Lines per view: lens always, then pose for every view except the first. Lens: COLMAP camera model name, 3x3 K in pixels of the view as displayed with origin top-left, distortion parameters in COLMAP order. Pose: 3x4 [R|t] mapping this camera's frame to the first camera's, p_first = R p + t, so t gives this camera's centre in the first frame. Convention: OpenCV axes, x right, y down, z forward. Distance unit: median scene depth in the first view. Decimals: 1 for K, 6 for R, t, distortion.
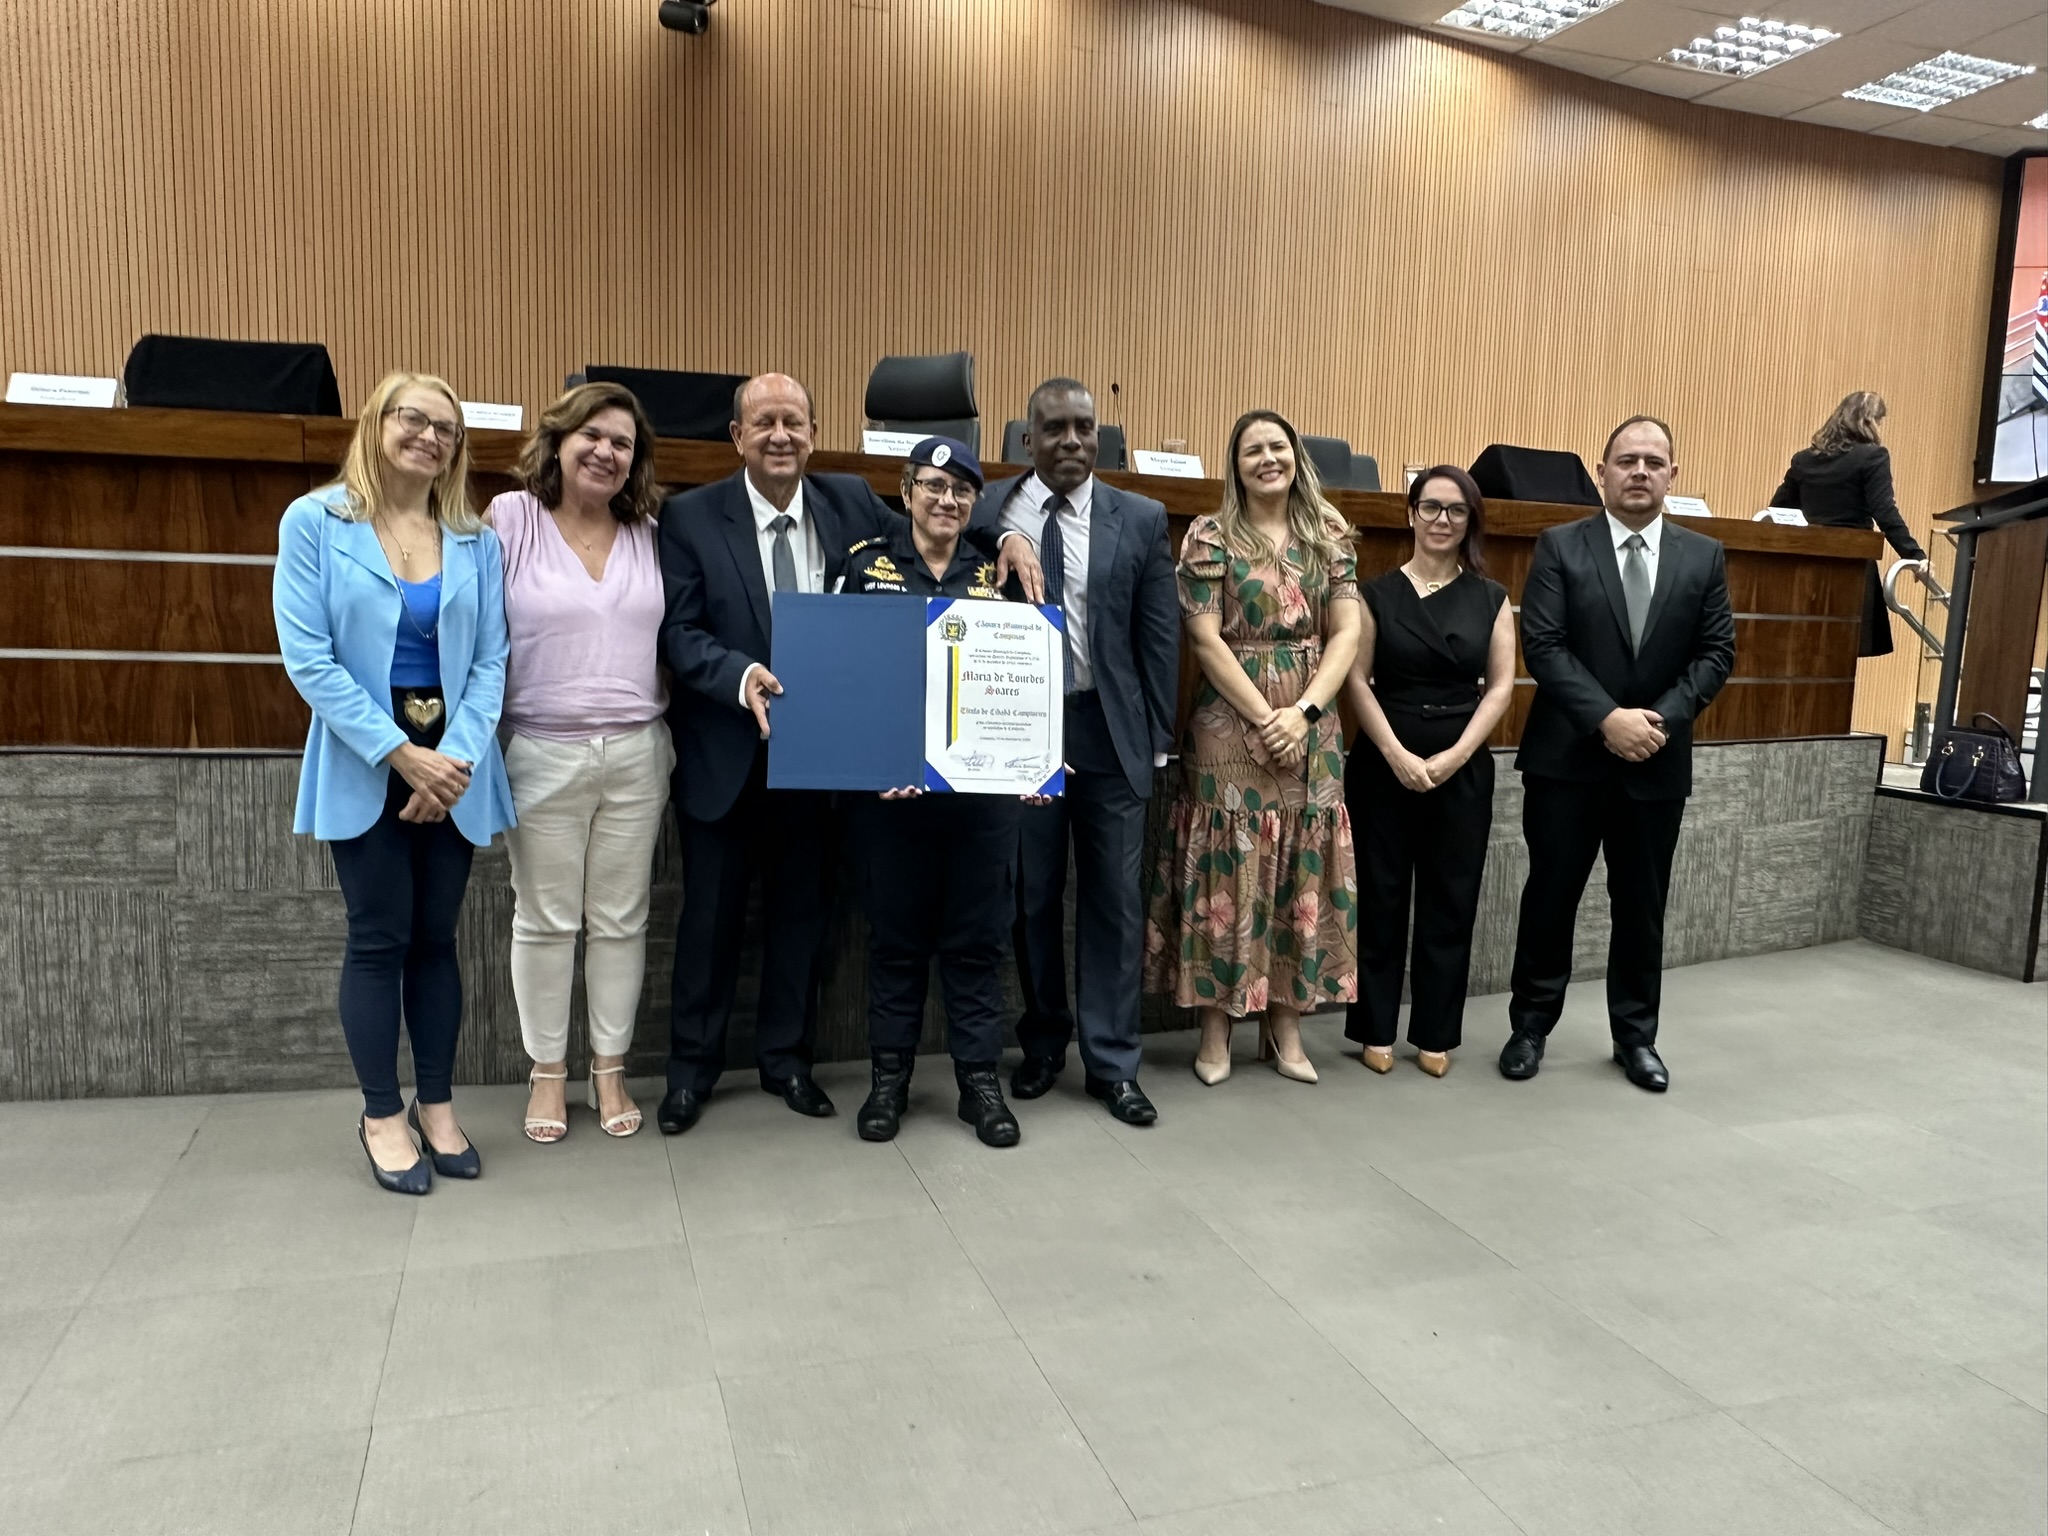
lens RADIAL K [[1406.3, 0, 1024.0], [0, 1406.3, 768.0], [0, 0, 1]] dist [-0.003573, -0.000680]
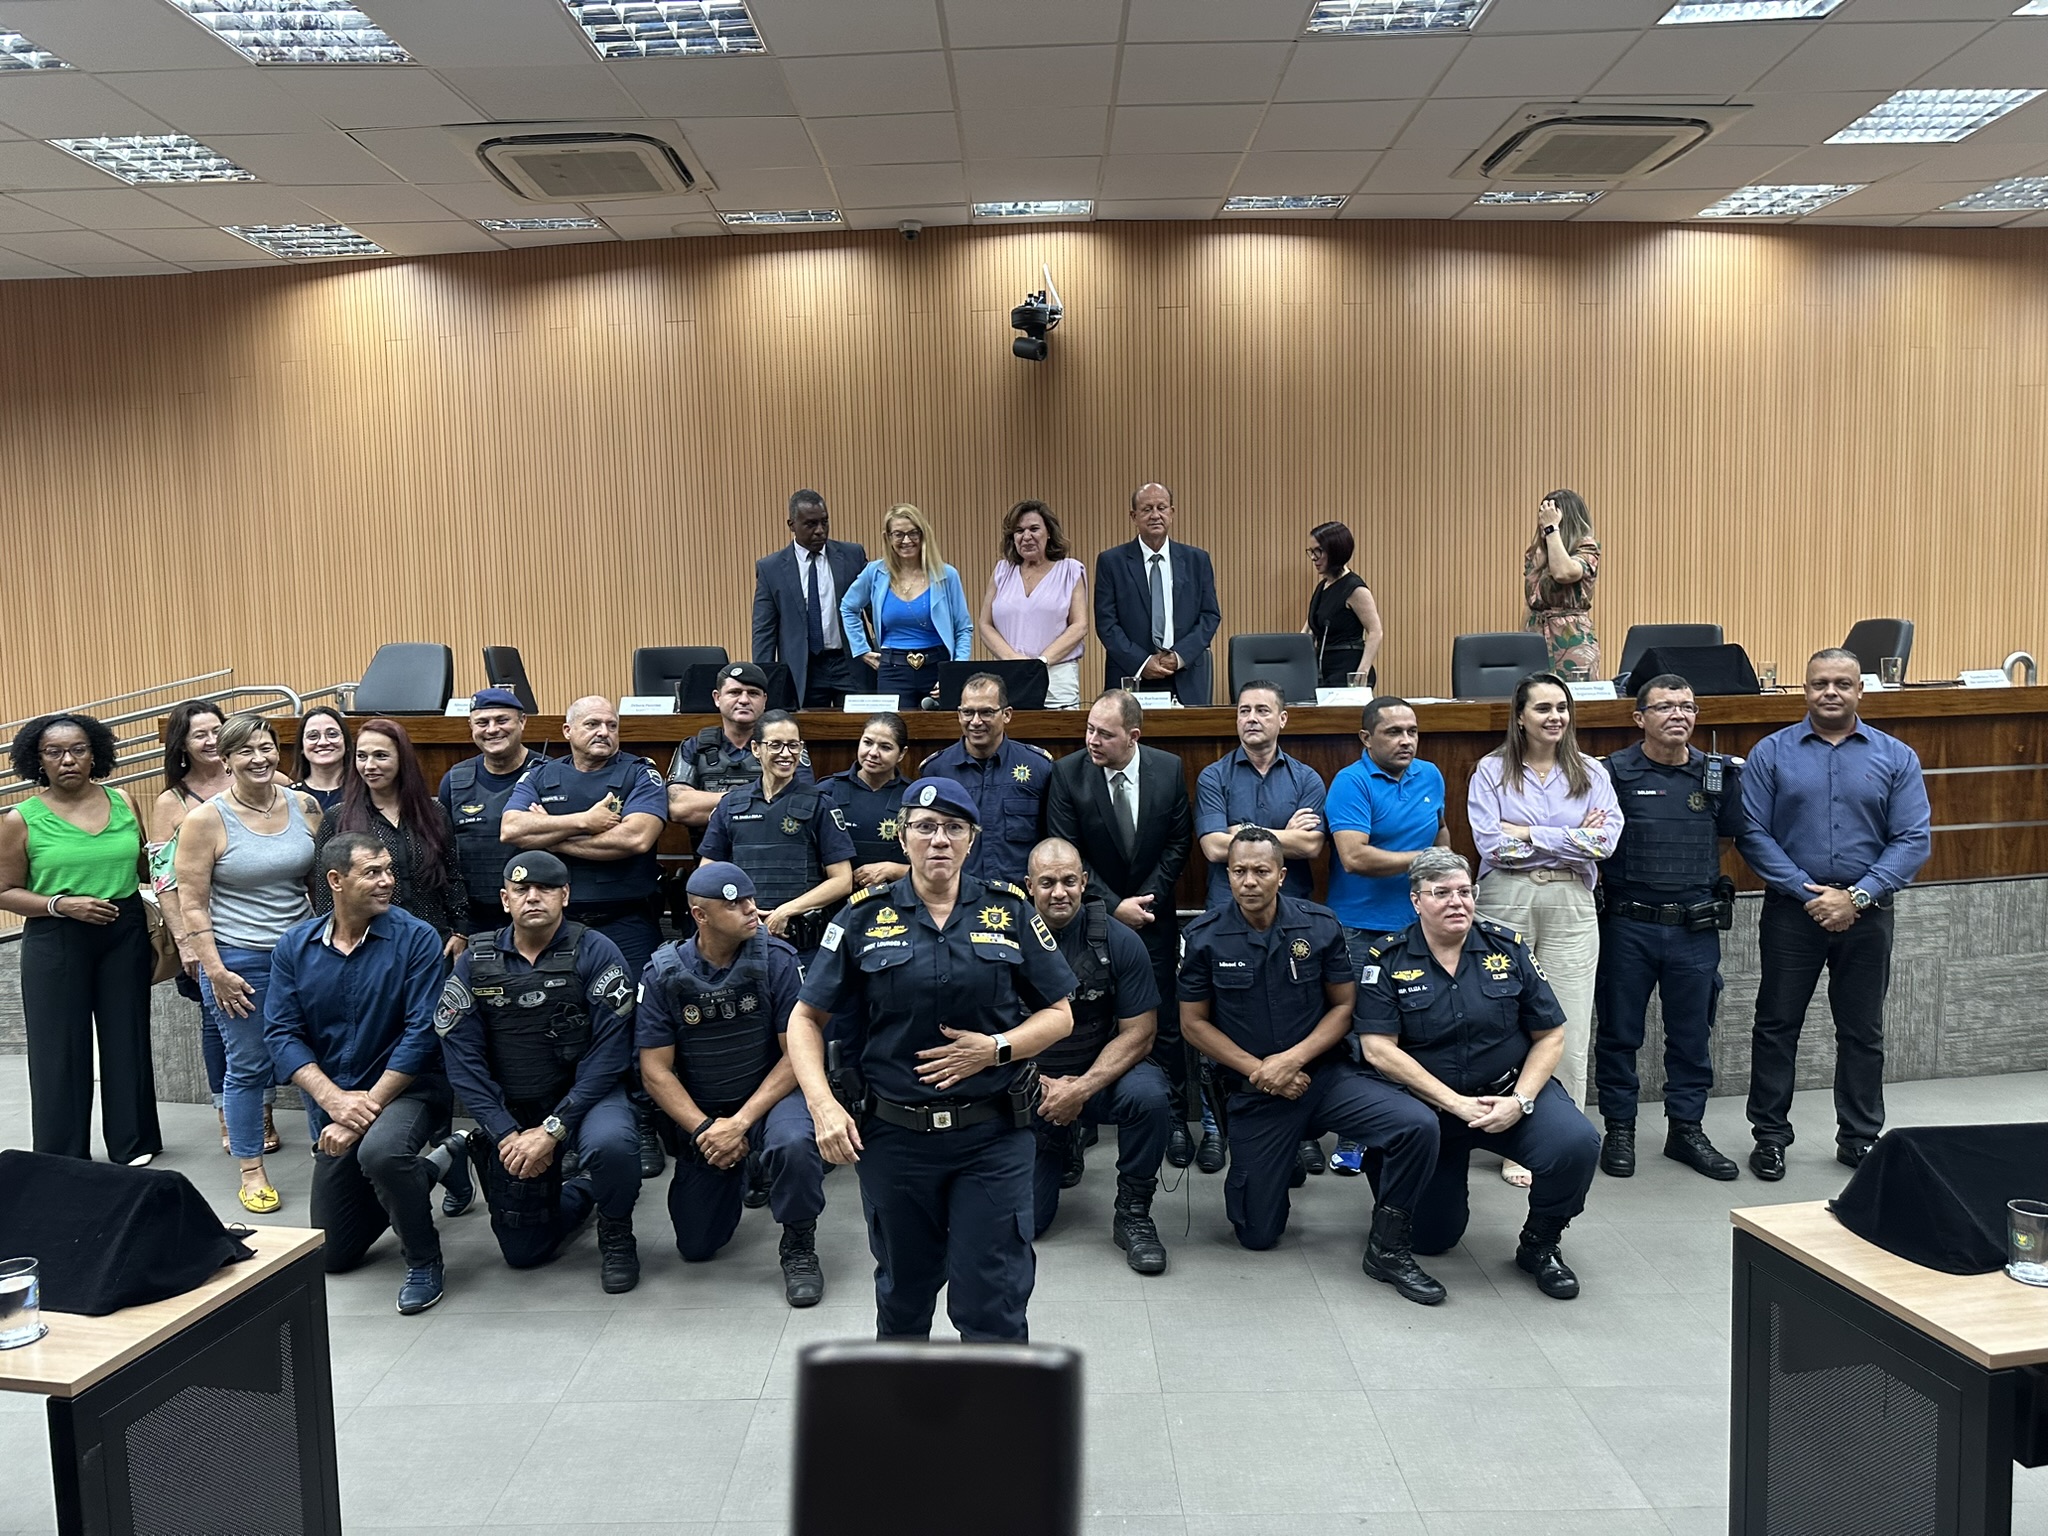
lens RADIAL K [[1448.3, 0, 1024.0], [0, 1448.3, 768.0], [0, 0, 1]] dist [-0.002524, -0.001354]
pose [[0.944911, -0.021909, -0.326594, 0.197599], [0.011622, 0.999374, -0.033415, -0.077979], [0.327121, 0.027779, 0.944574, -0.311718]]
